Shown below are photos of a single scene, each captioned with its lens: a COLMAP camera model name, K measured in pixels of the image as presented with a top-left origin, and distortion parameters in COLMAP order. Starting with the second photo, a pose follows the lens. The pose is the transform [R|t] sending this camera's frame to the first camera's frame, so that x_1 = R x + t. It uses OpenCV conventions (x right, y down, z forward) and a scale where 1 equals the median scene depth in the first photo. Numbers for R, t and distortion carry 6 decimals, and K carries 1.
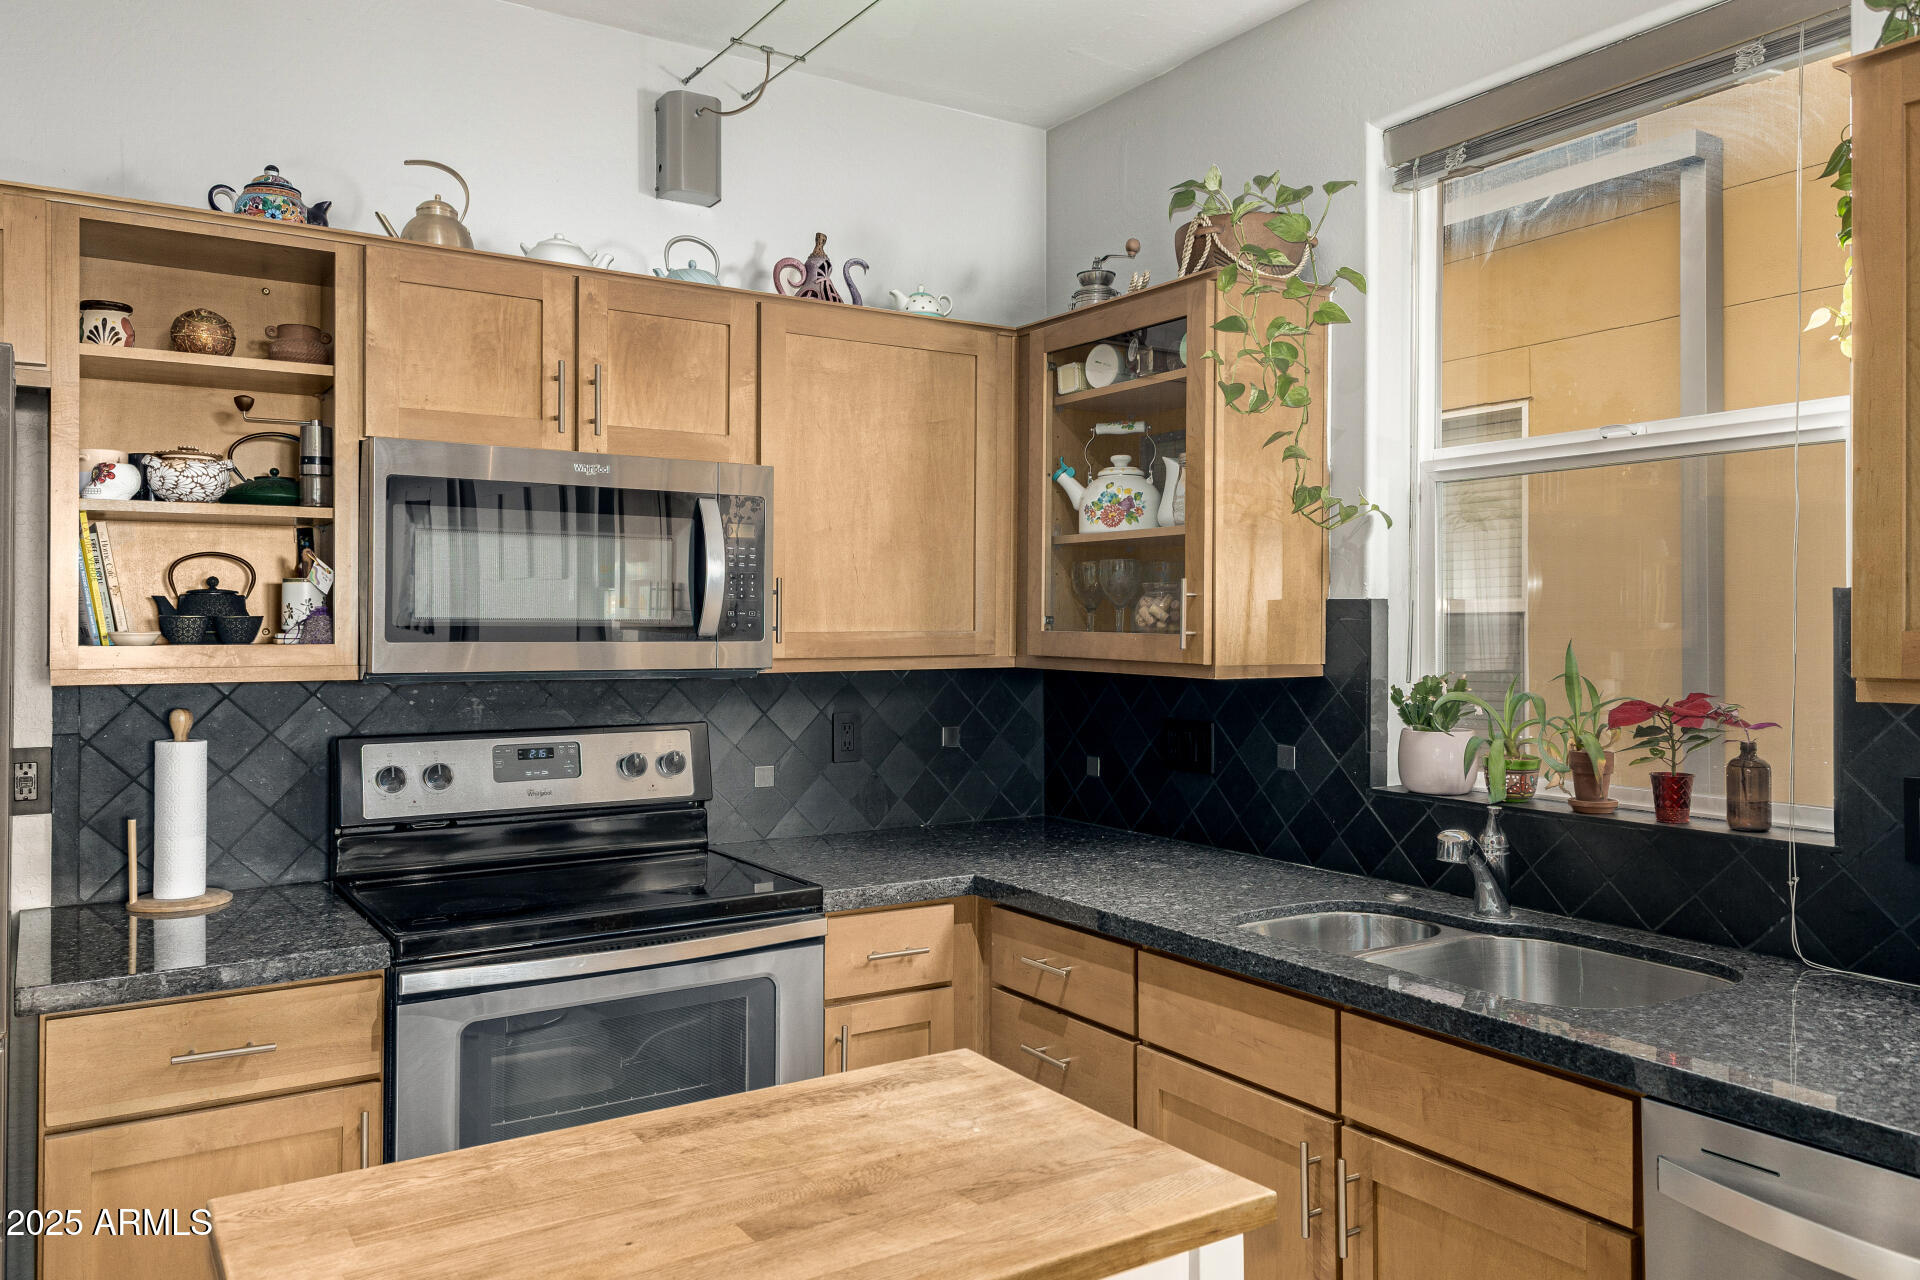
lens RADIAL K [[1405.9, 0, 963.1], [0, 1405.9, 622.3], [0, 0, 1]] dist [0.015290, 0.002394]
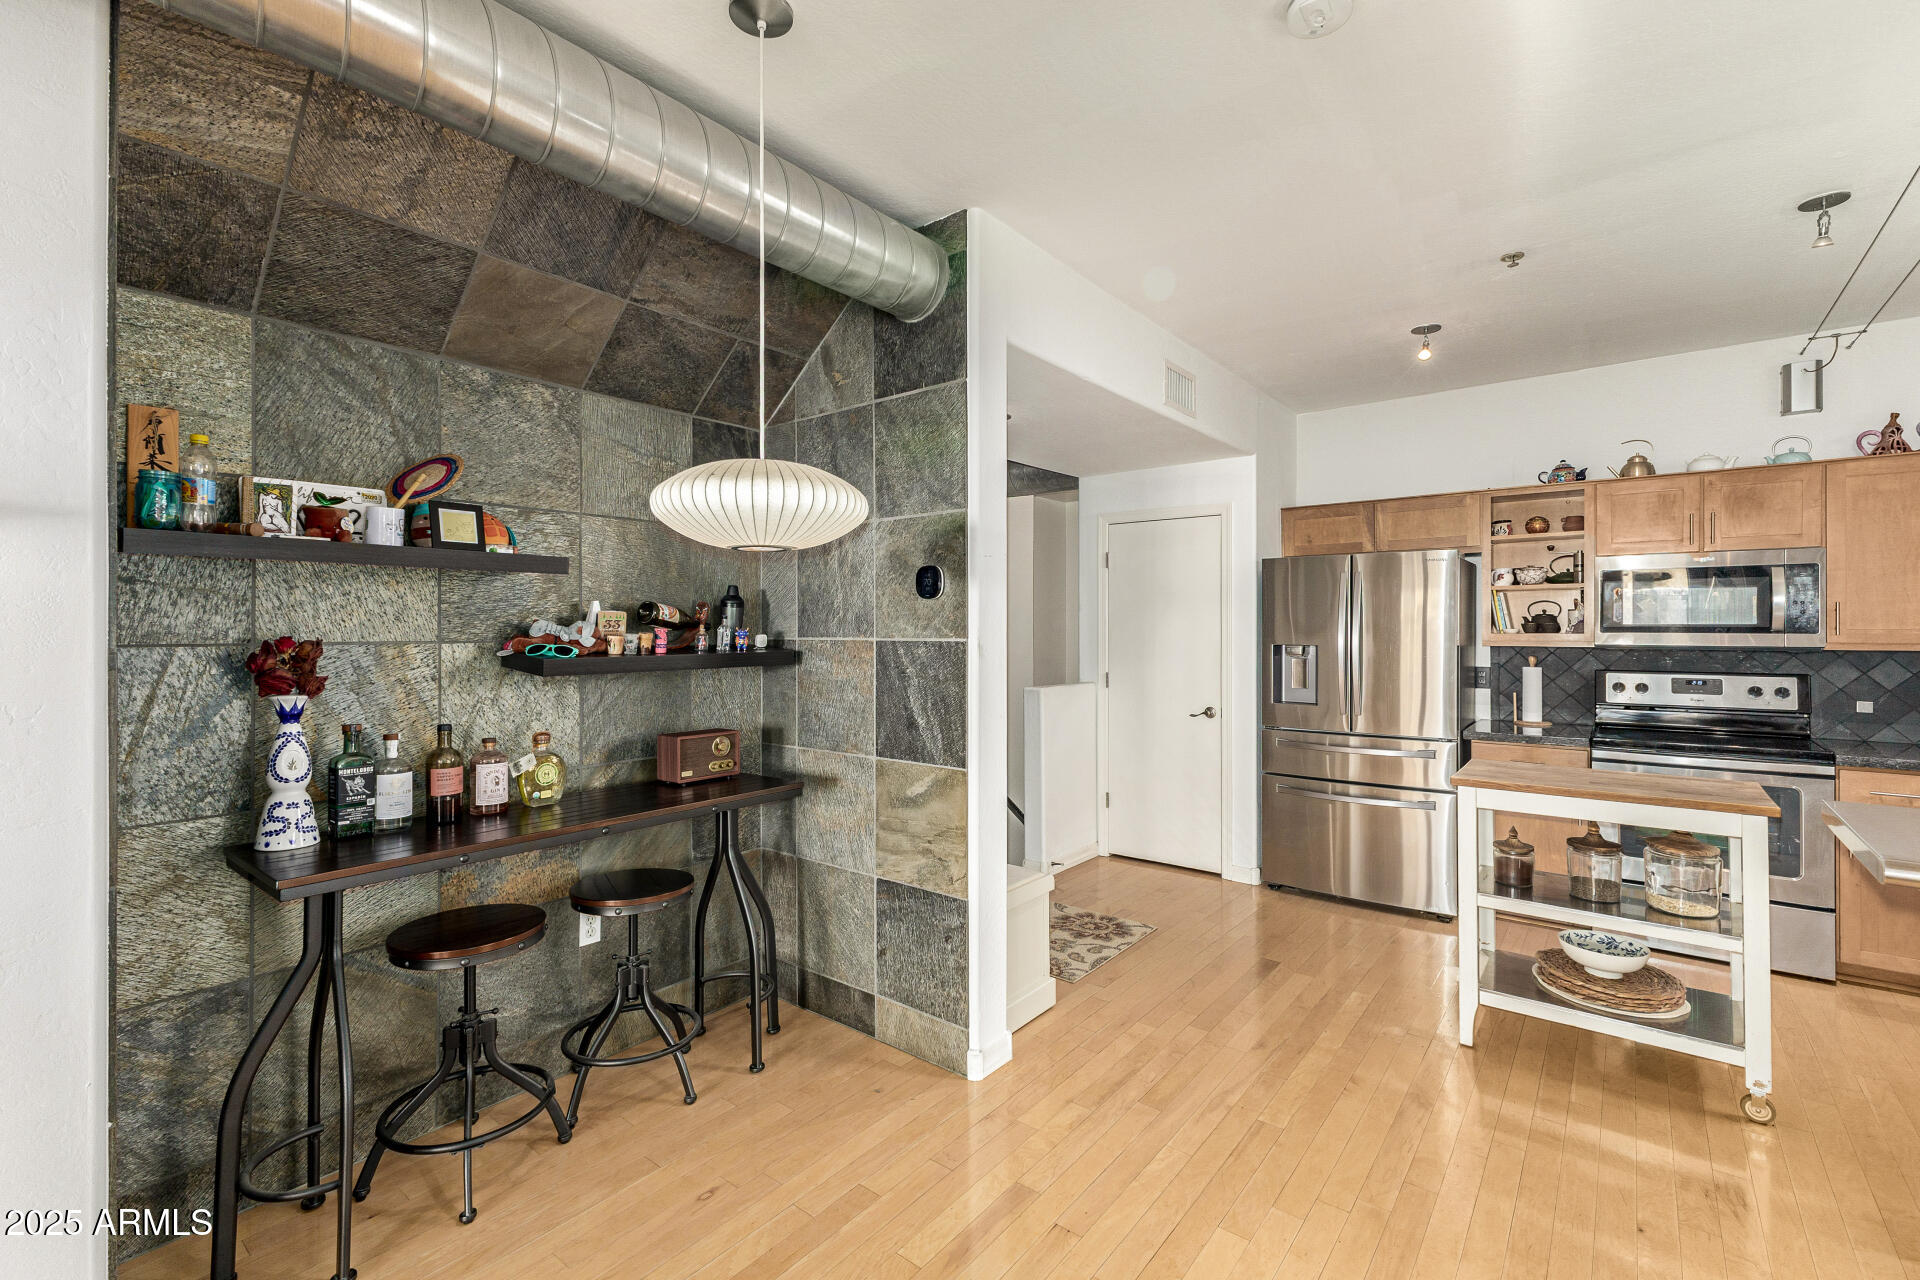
lens RADIAL K [[857.8, 0, 963.9], [0, 857.8, 624.7], [0, 0, 1]] dist [0.008820, -0.000027]
pose [[0.312411, -0.004593, -0.949936, 0.706227], [0.004984, 0.999982, -0.003196, -0.001984], [0.949934, -0.003736, 0.312428, -0.607522]]
